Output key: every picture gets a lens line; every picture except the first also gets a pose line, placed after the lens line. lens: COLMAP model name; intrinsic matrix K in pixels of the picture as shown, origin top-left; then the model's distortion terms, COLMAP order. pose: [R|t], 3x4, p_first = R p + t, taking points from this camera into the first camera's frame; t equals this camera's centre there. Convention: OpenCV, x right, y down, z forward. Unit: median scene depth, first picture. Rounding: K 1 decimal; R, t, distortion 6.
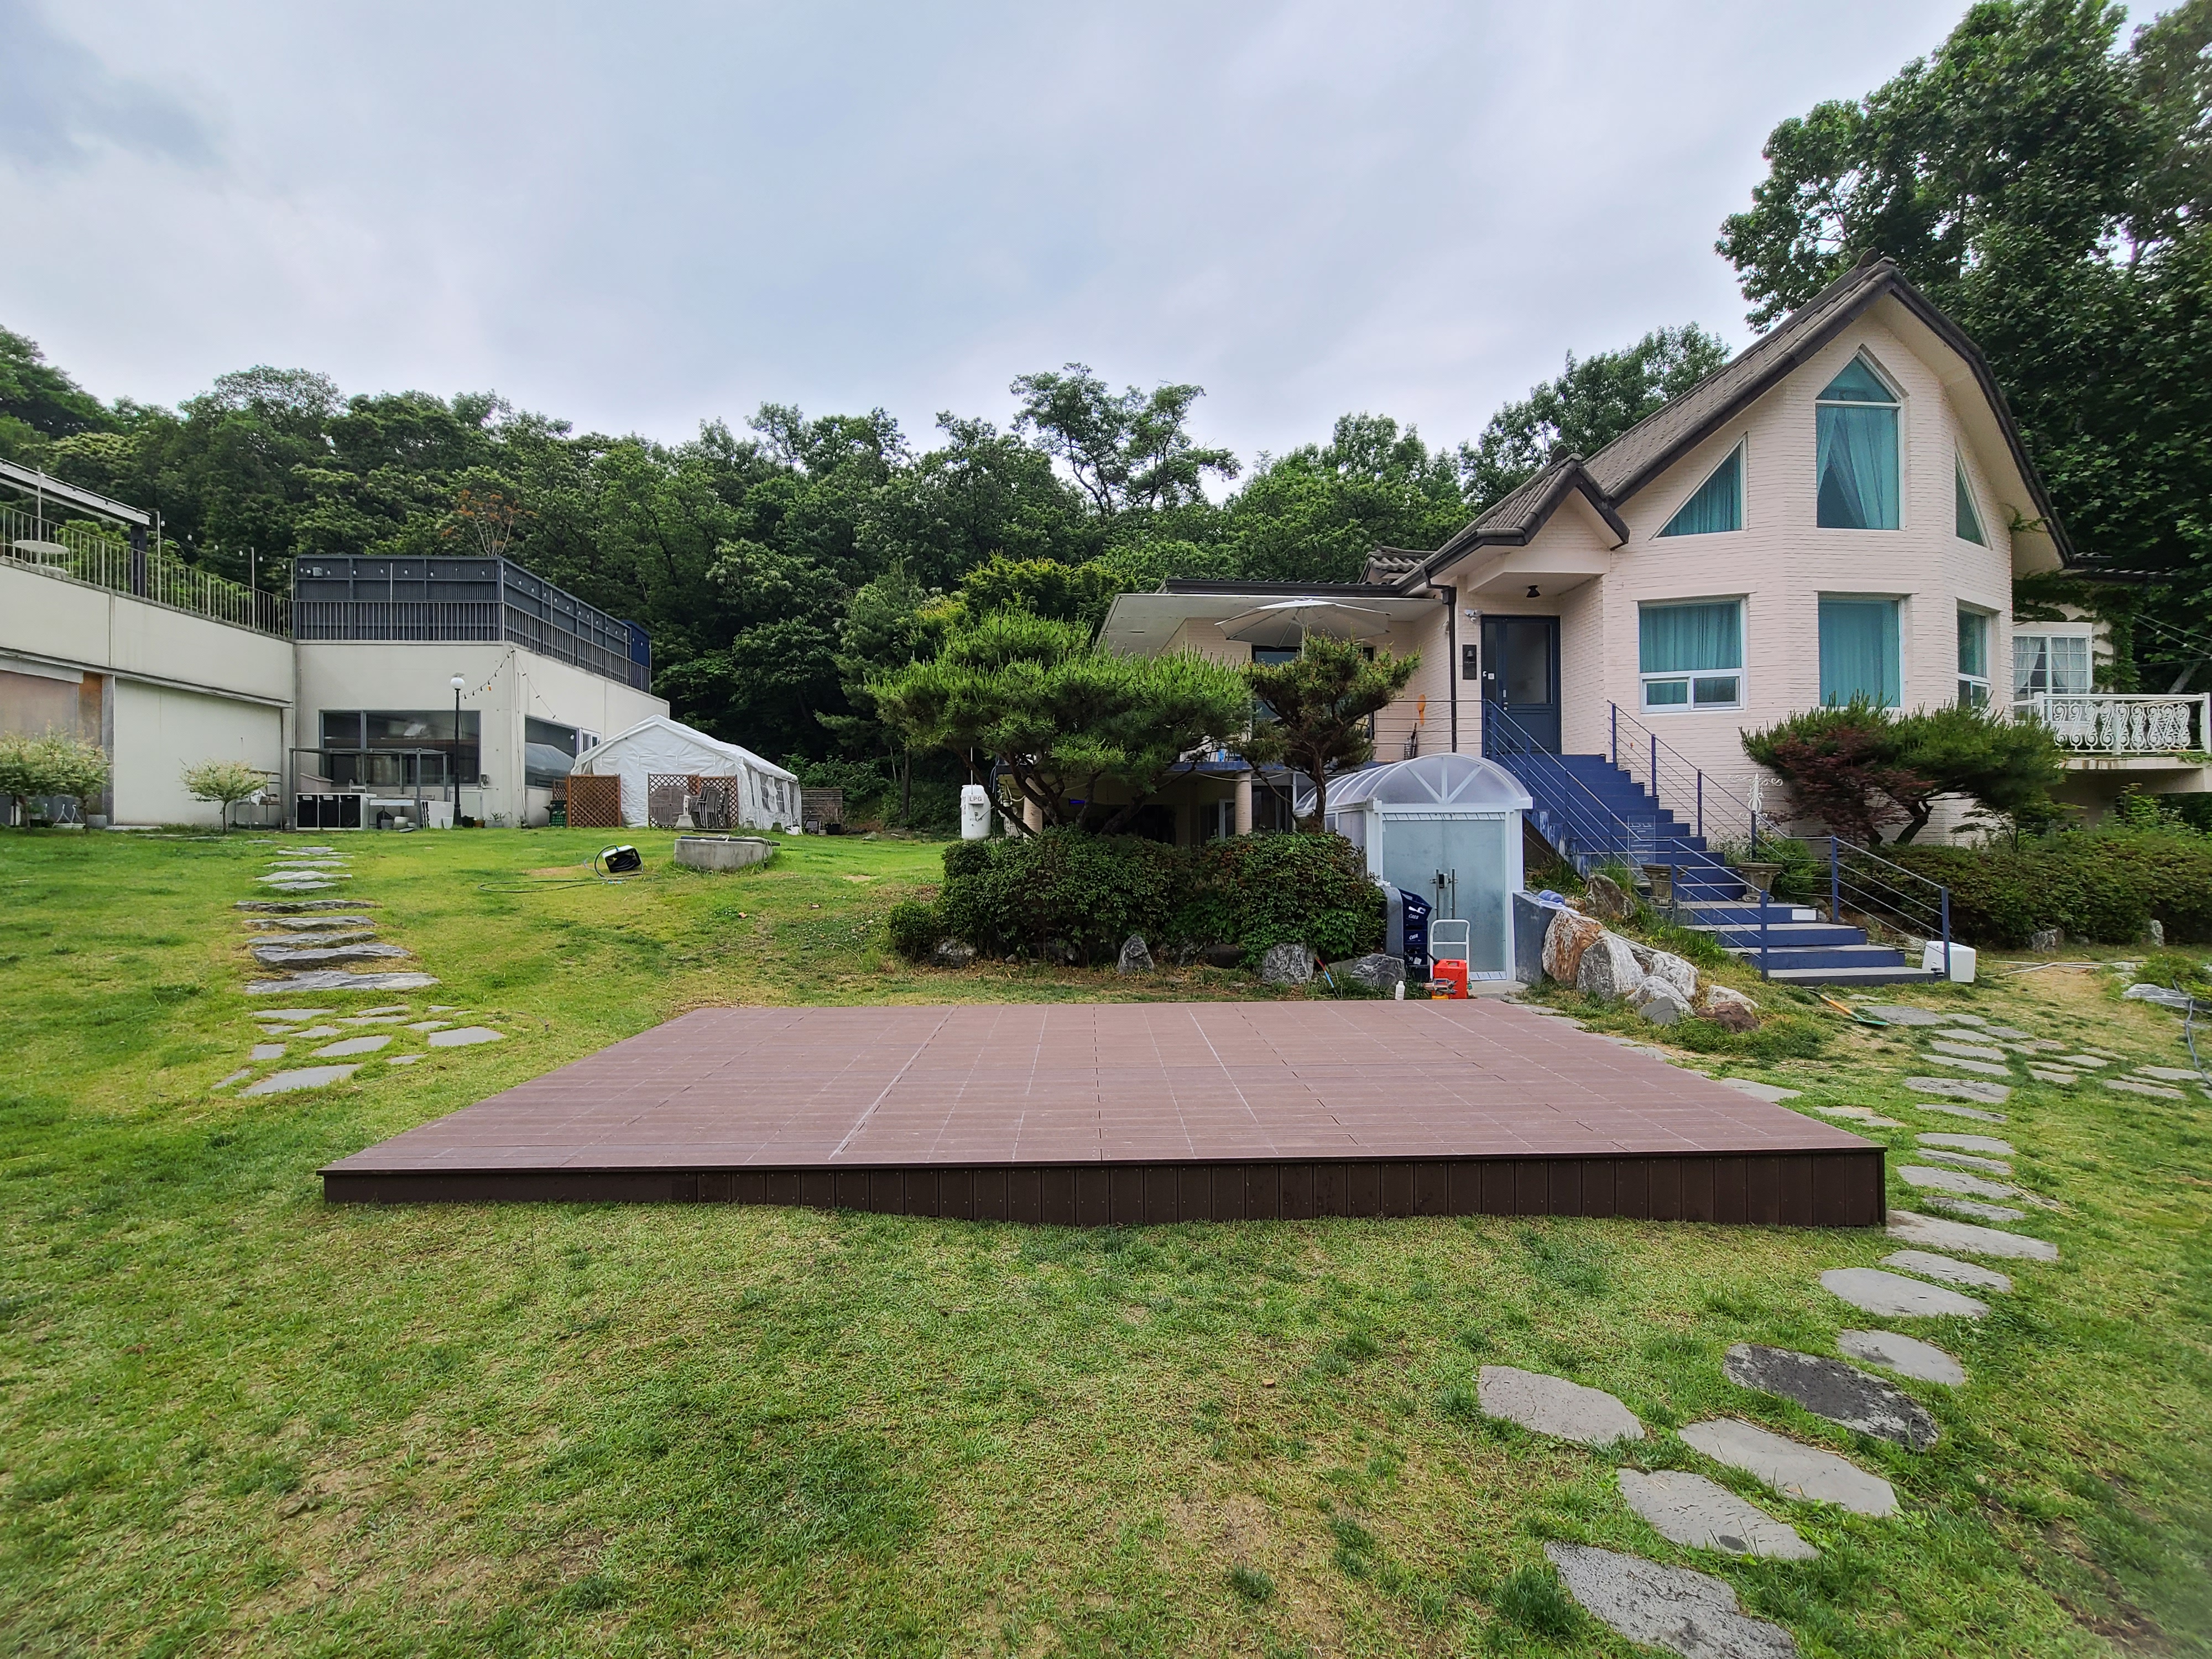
lens RADIAL K [[907.1, 0, 1103.9], [0, 907.1, 839.5], [0, 0, 1]] dist [-0.002584, -0.000834]
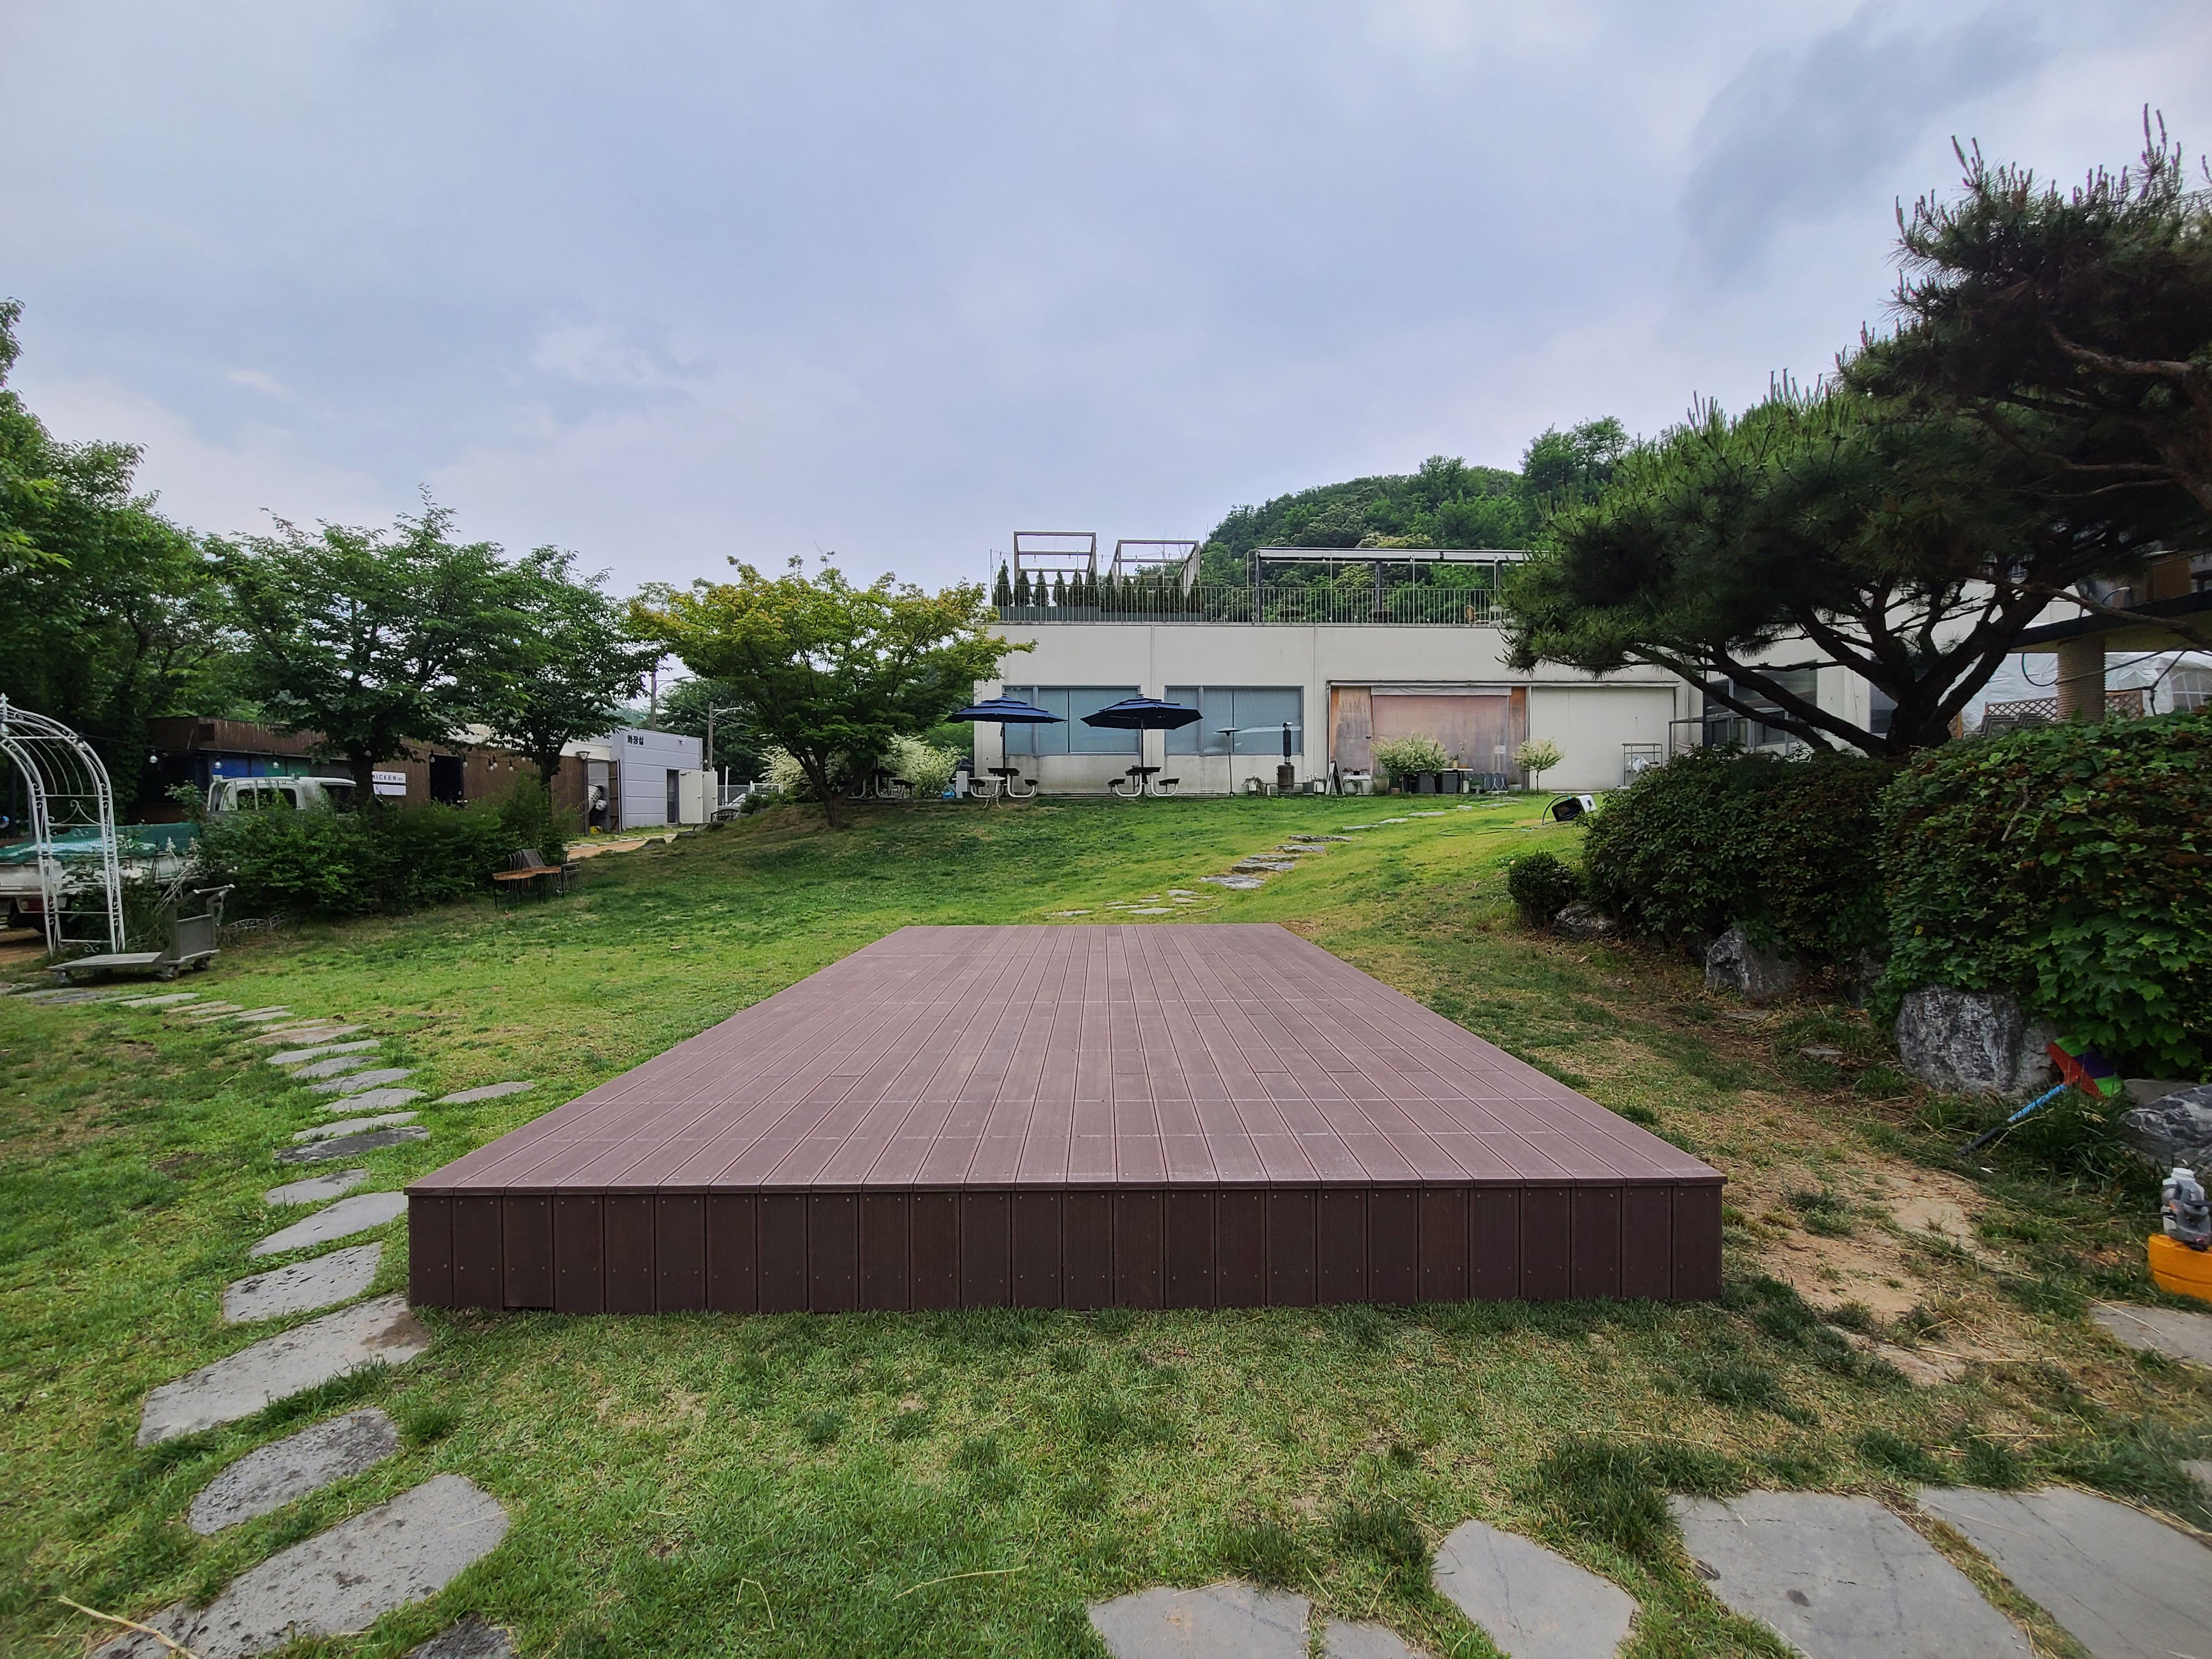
lens RADIAL K [[908.8, 0, 1104.0], [0, 908.8, 839.4], [0, 0, 1]] dist [-0.003254, -0.000685]
pose [[-0.017396, 0.023339, -0.999576, 0.434692], [0.012138, 0.999659, 0.023130, 0.022942], [0.999775, -0.011730, -0.017674, 0.438409]]
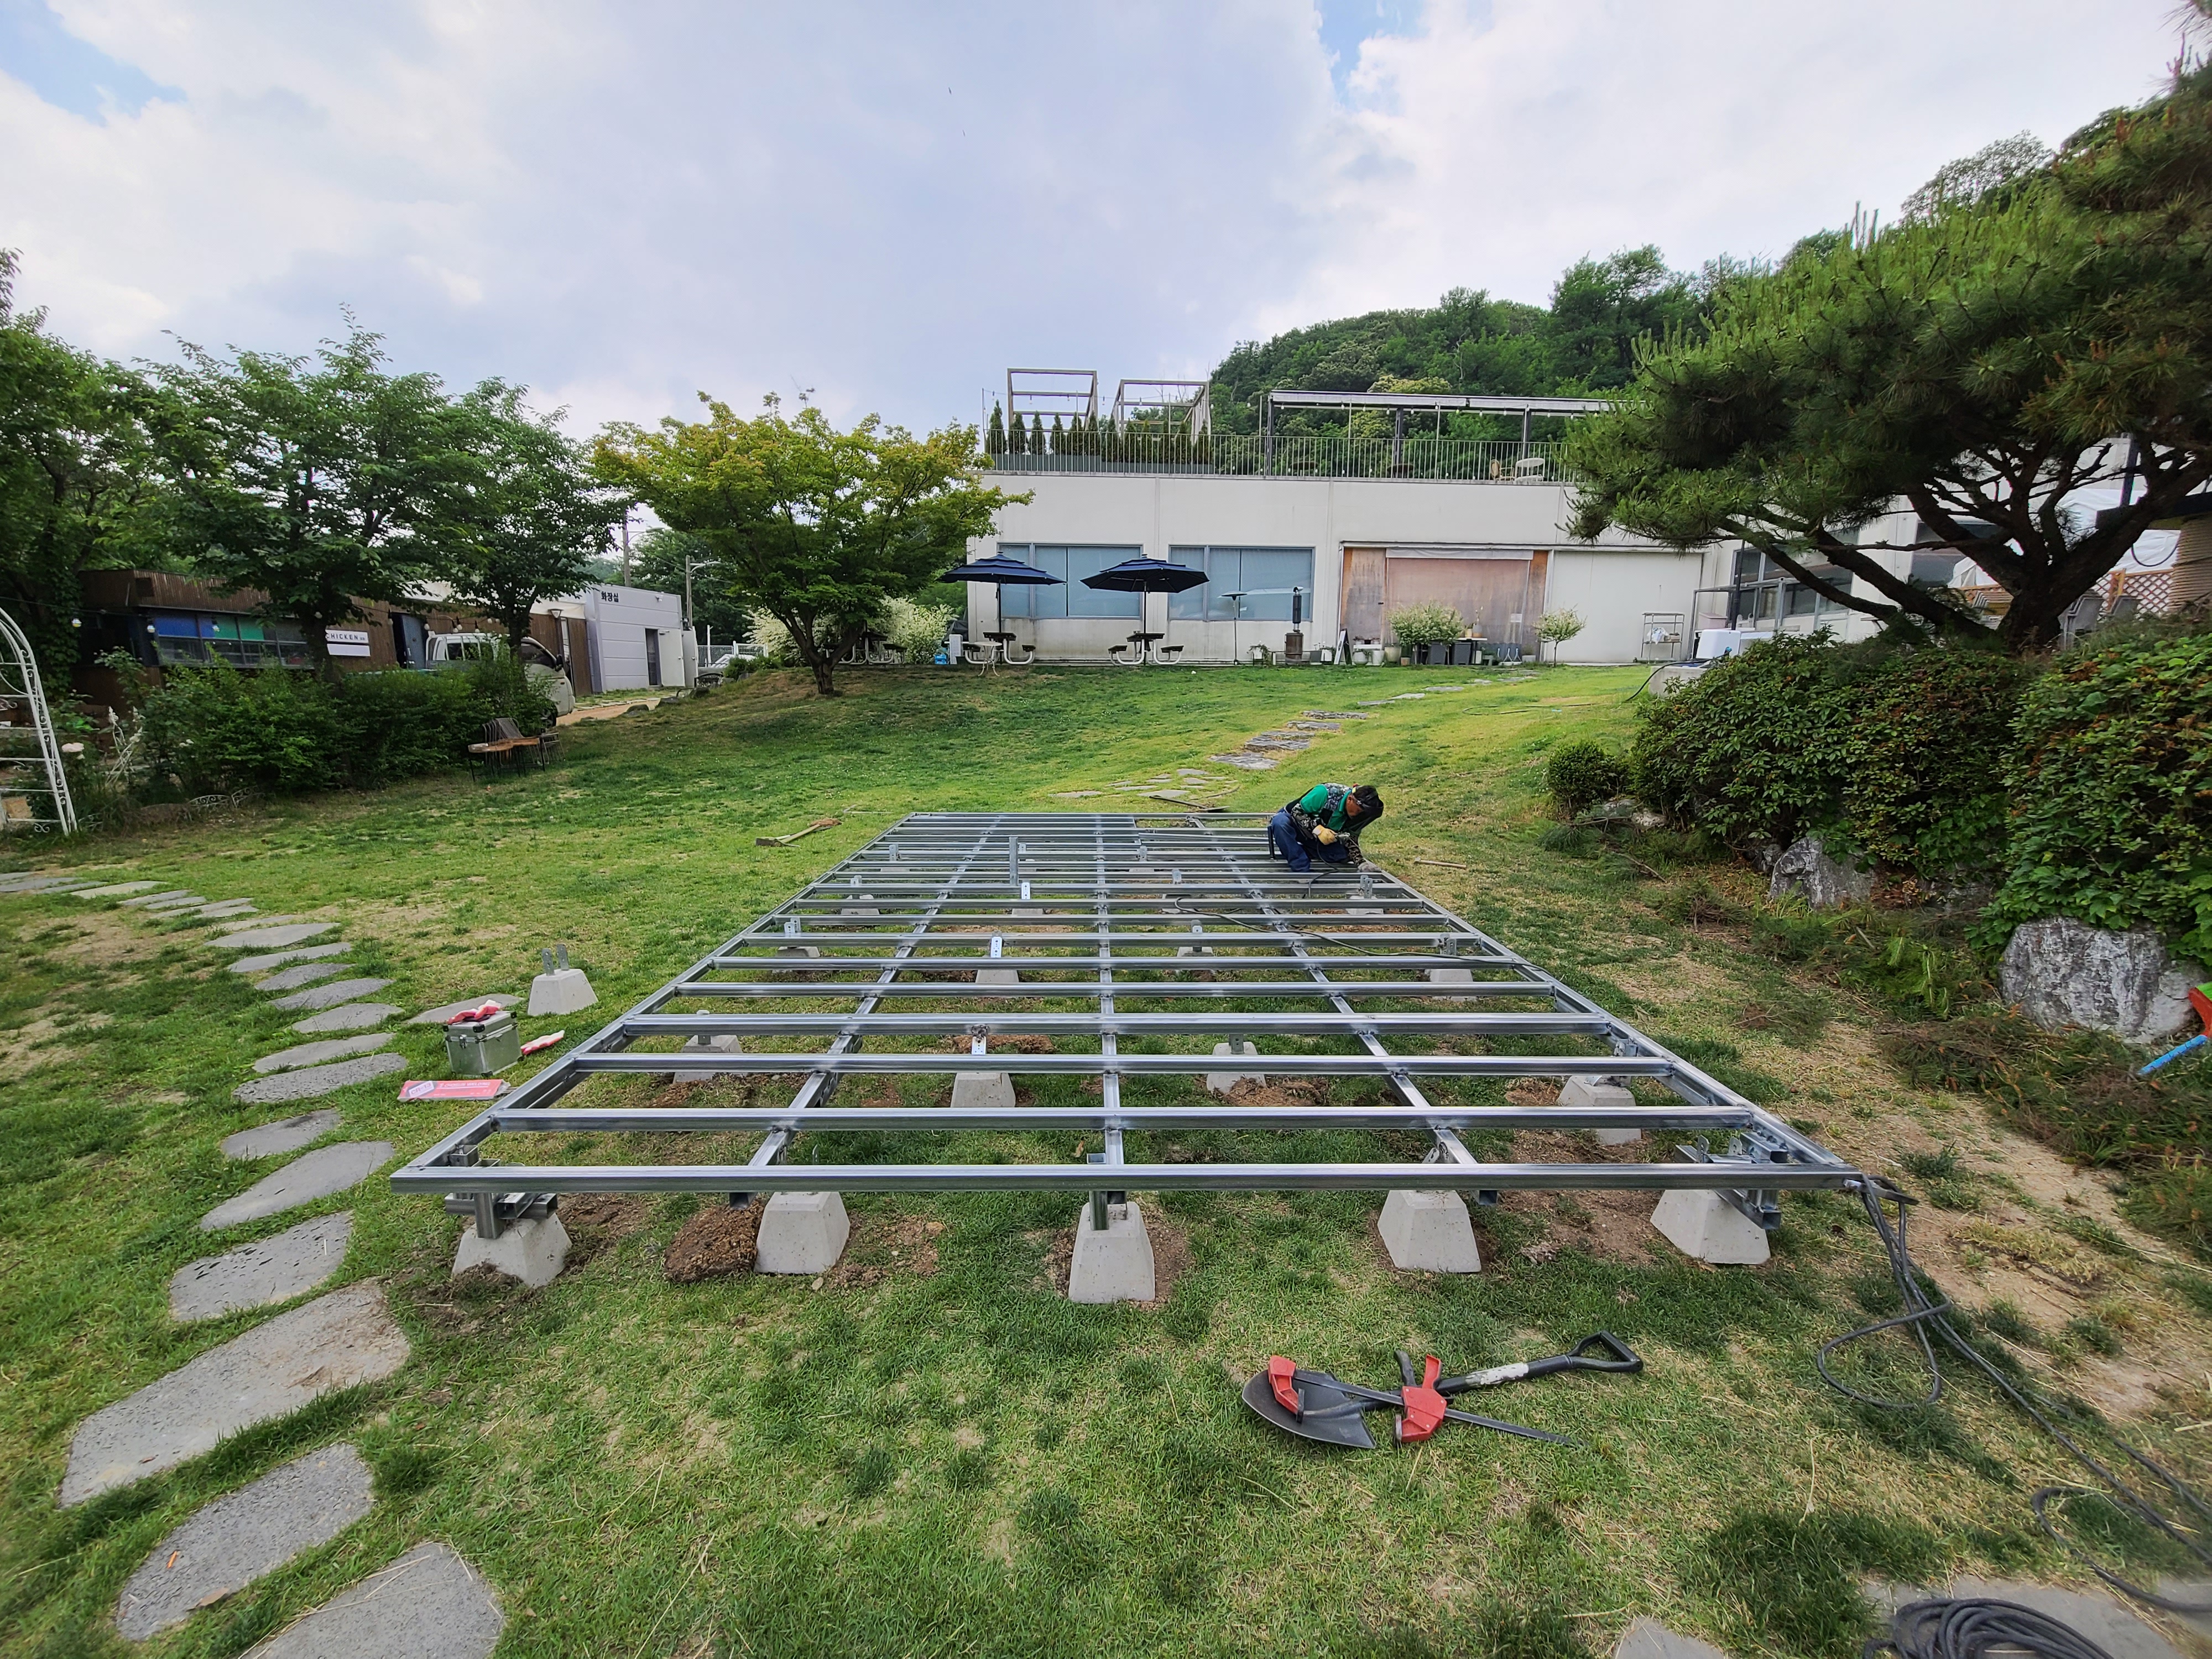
lens RADIAL K [[907.1, 0, 1103.9], [0, 907.1, 839.5], [0, 0, 1]] dist [-0.002584, -0.000834]
pose [[-0.007364, 0.173936, -0.984729, 0.397853], [0.001911, 0.984757, 0.173926, 0.010549], [0.999971, -0.000601, -0.007584, 0.422374]]
